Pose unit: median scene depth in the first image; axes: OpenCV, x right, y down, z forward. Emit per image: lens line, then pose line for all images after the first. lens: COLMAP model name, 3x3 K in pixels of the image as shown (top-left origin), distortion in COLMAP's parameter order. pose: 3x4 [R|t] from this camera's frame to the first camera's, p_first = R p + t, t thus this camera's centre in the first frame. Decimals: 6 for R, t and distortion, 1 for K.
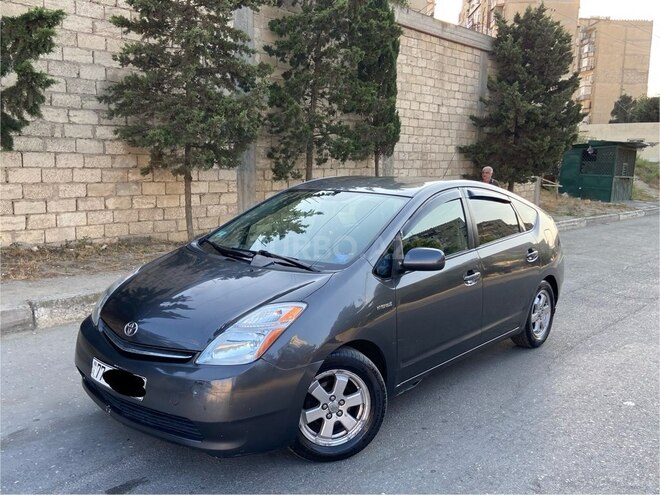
lens RADIAL K [[568.0, 0, 319.2], [0, 568.0, 250.5], [0, 0, 1]] dist [0.139327, -0.185181]
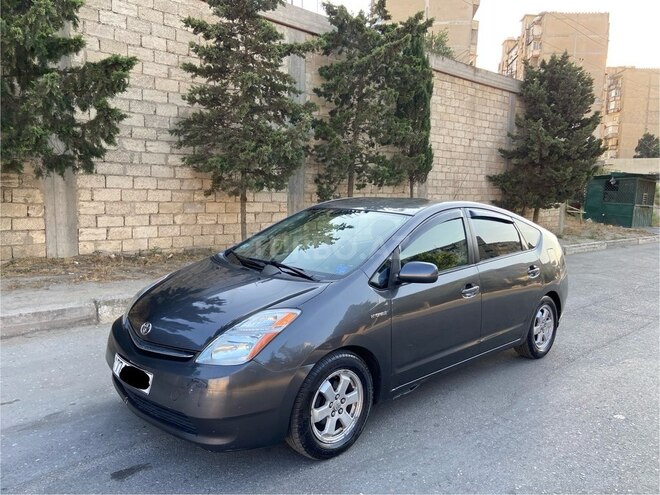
lens RADIAL K [[483.8, 0, 330.0], [0, 483.8, 247.5], [0, 0, 1]] dist [0.122333, -0.150499]
pose [[0.995768, 0.023022, -0.088972, 0.041872], [-0.026037, 0.999120, -0.032873, 0.001139], [0.088137, 0.035050, 0.995491, 0.028847]]
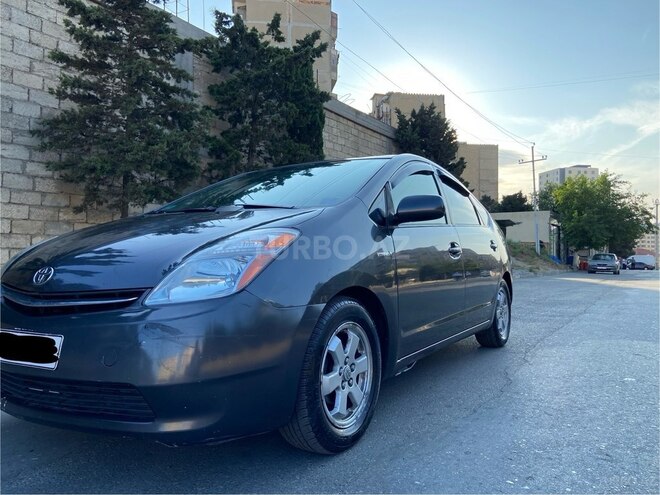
lens RADIAL K [[489.3, 0, 326.2], [0, 489.3, 249.6], [0, 0, 1]] dist [0.117687, -0.157491]
pose [[0.985777, -0.009519, 0.167791, -0.034358], [0.036554, 0.986637, -0.158783, 0.081270], [-0.164037, 0.162658, 0.972951, 0.132759]]
